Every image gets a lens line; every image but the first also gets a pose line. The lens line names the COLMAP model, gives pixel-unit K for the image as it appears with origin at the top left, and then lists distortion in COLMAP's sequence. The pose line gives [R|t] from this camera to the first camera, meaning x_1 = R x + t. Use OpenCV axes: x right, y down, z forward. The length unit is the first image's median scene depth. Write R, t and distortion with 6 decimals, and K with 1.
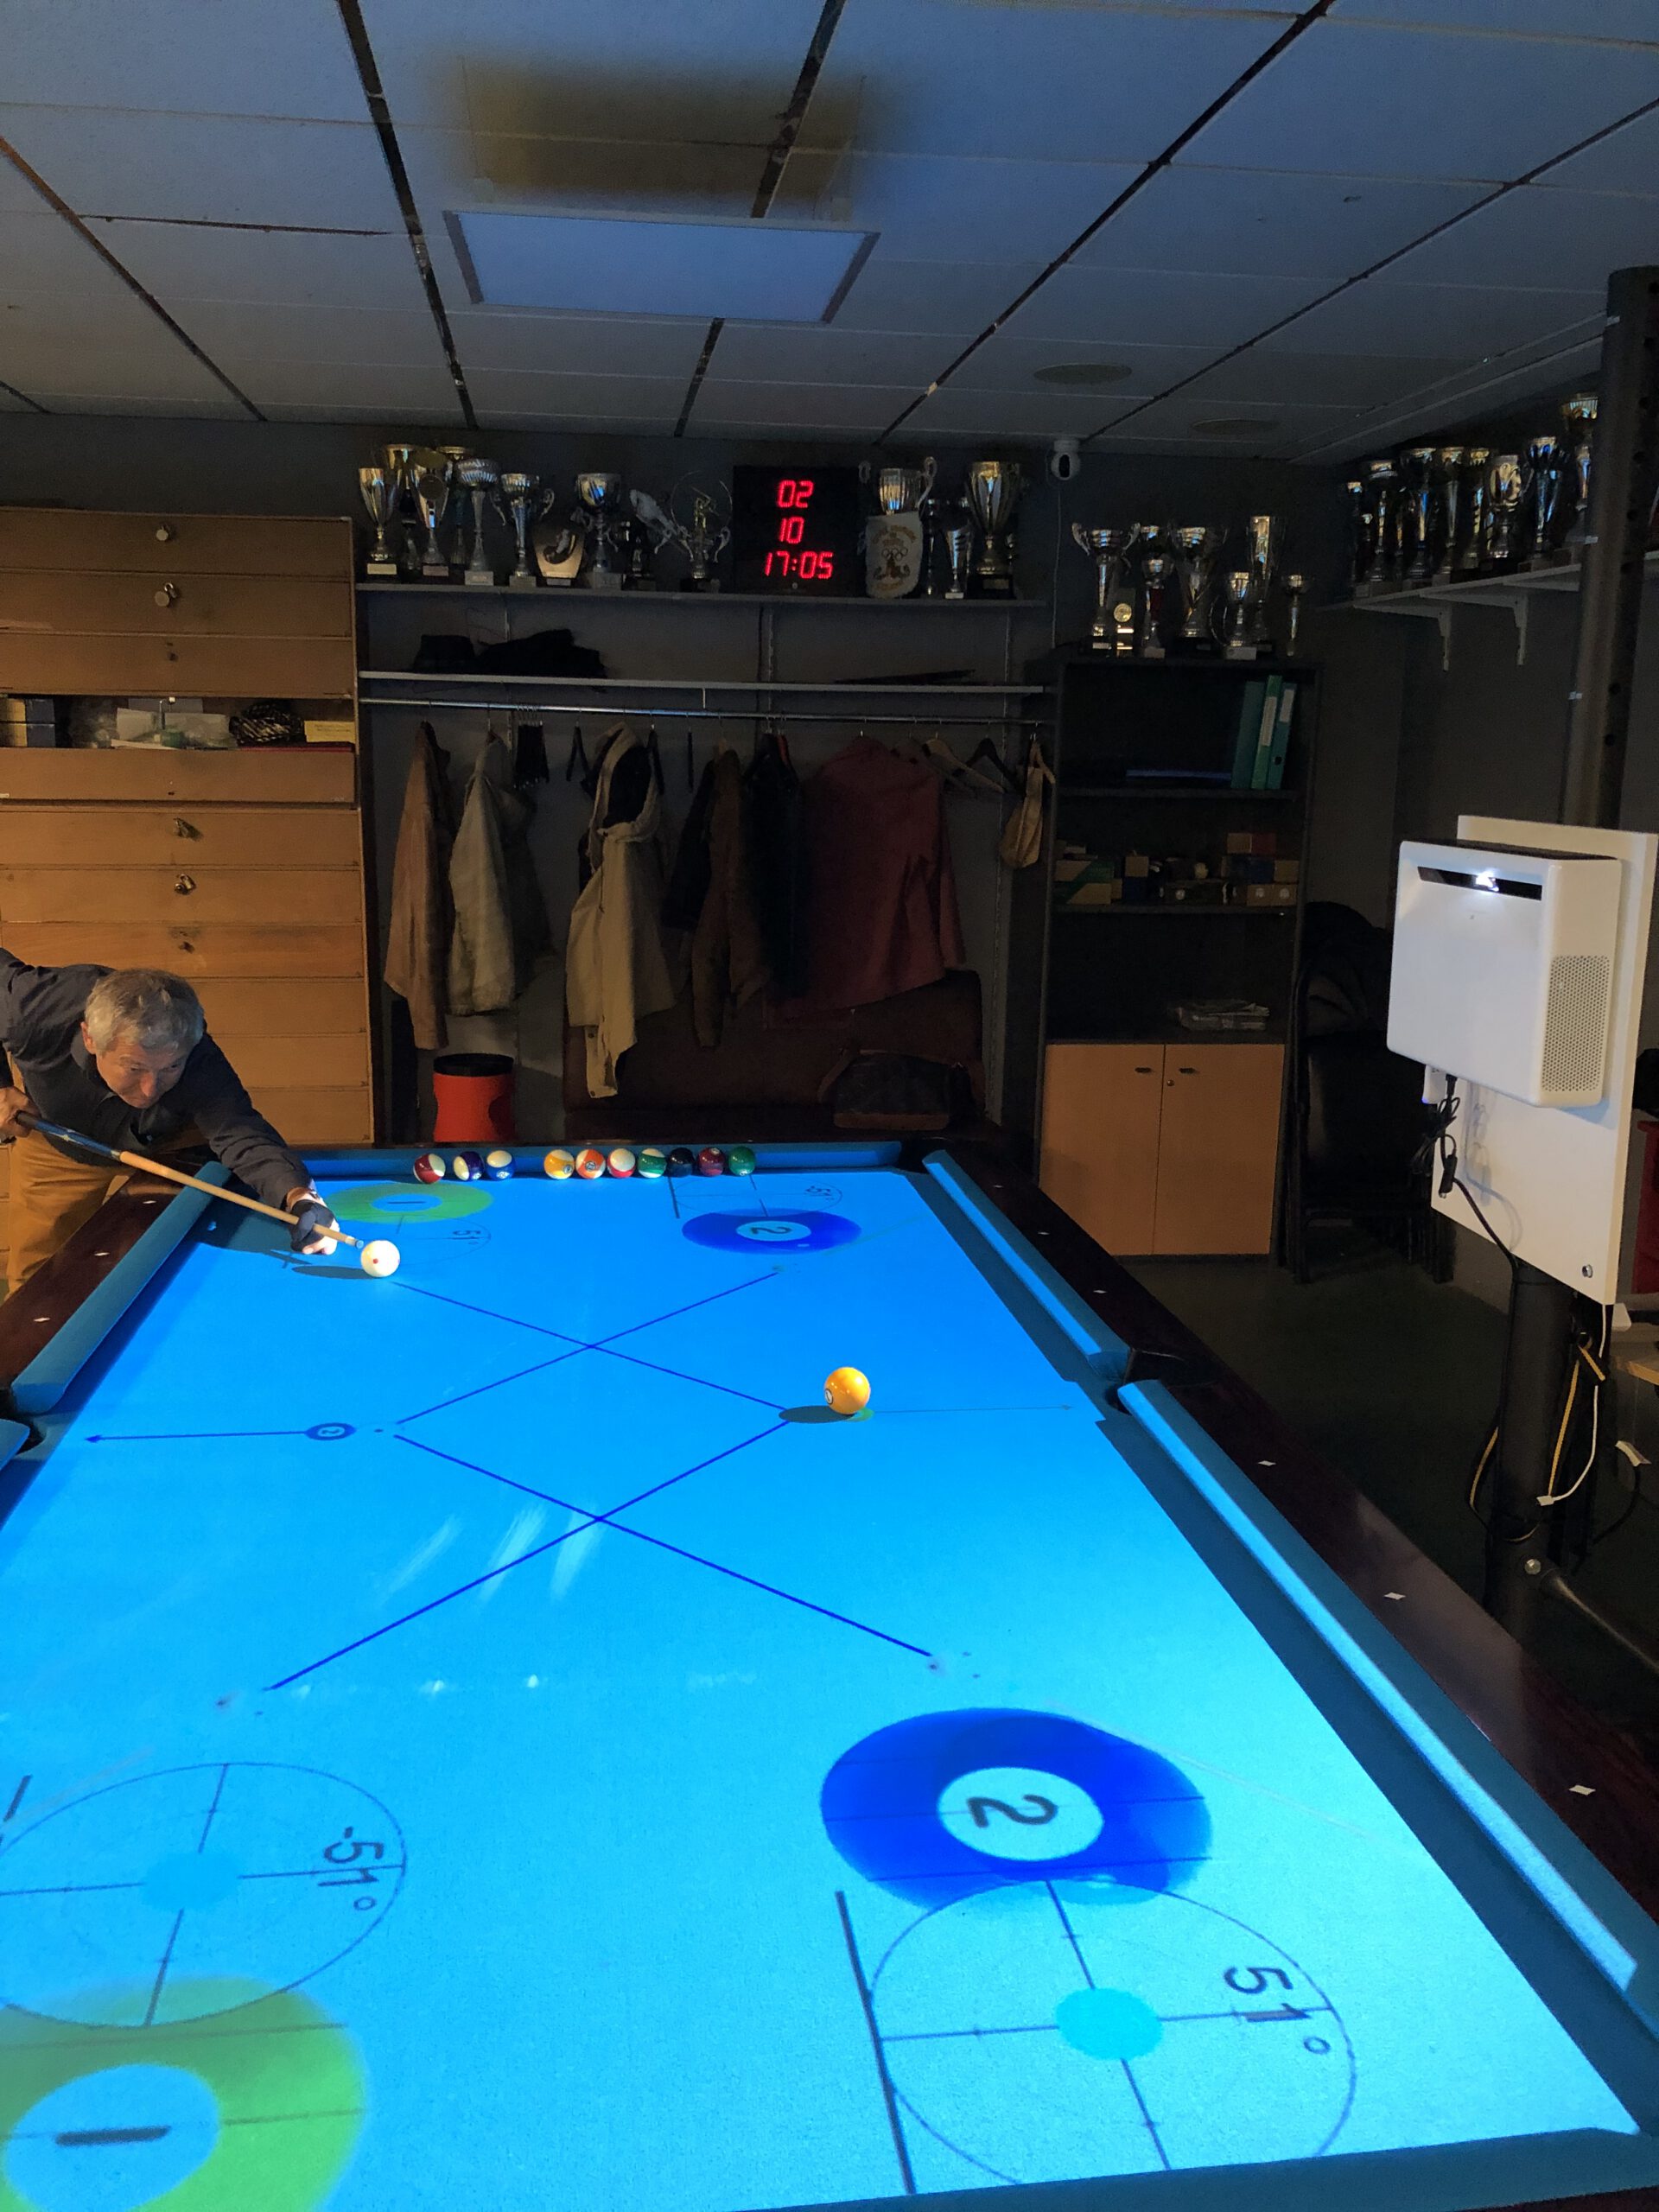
lens RADIAL K [[1806.8, 0, 825.6], [0, 1806.8, 1100.5], [0, 0, 1]] dist [0.031896, -0.048895]
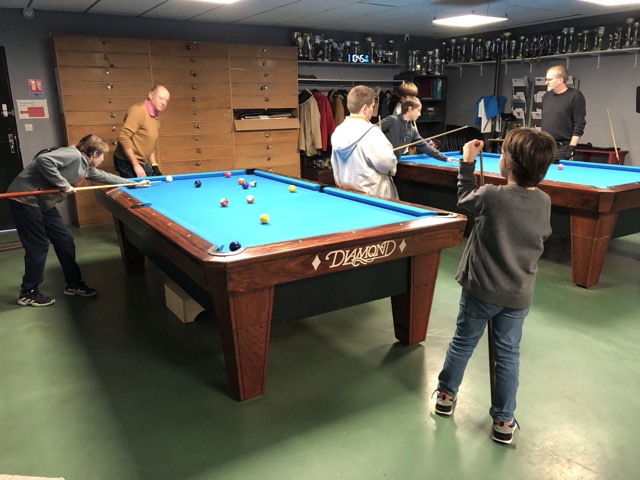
lens RADIAL K [[522.8, 0, 320.0], [0, 522.8, 237.4], [0, 0, 1]] dist [0.031896, -0.048895]
pose [[0.910884, -0.127206, 0.392568, -0.797971], [0.101288, 0.991121, 0.086139, 0.075166], [-0.400040, -0.038700, 0.915680, -0.352637]]
